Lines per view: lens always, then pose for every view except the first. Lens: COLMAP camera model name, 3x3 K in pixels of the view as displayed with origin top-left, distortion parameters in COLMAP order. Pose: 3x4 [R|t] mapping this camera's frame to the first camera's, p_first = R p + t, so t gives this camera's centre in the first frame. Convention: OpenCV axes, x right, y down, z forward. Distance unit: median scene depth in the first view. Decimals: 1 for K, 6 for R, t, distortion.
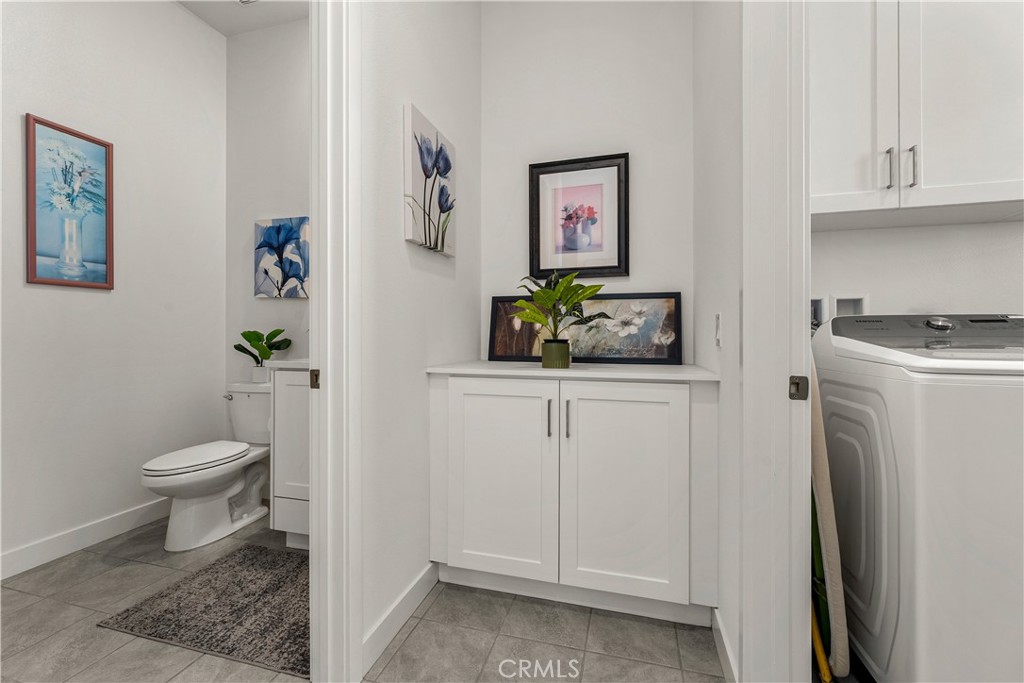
lens RADIAL K [[440.9, 0, 521.4], [0, 440.9, 339.5], [0, 0, 1]] dist [-0.001421, 0.000958]
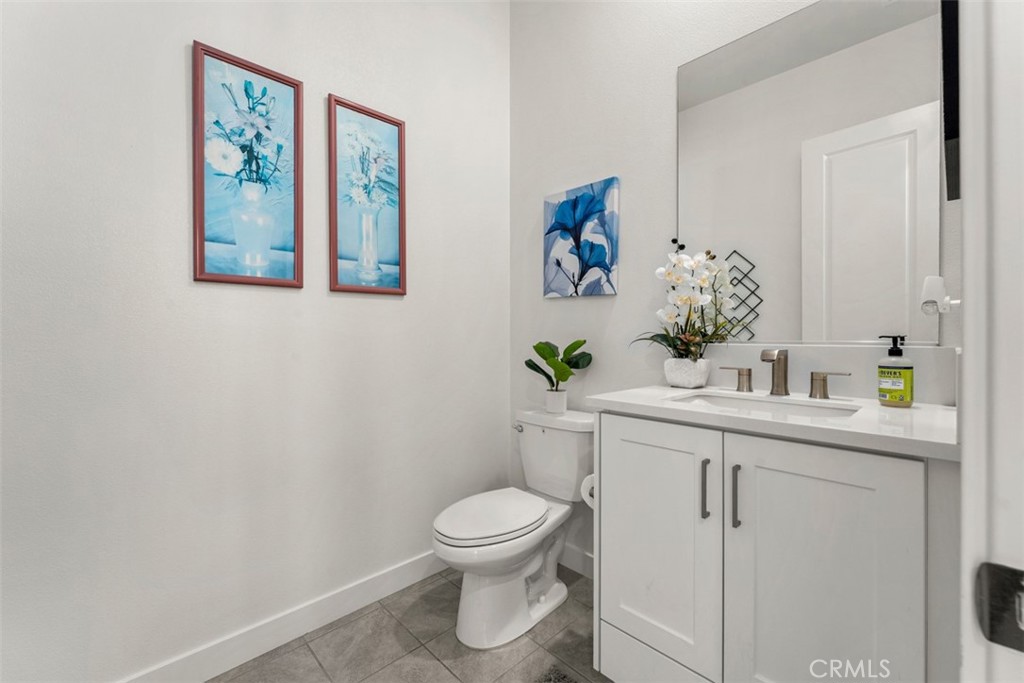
lens RADIAL K [[440.9, 0, 506.9], [0, 440.9, 340.4], [0, 0, 1]] dist [-0.001421, 0.000958]
pose [[0.859677, 0.001049, -0.510838, -0.331191], [0.001804, 0.999985, 0.005088, -0.030706], [0.510836, -0.005296, 0.859662, 0.376451]]
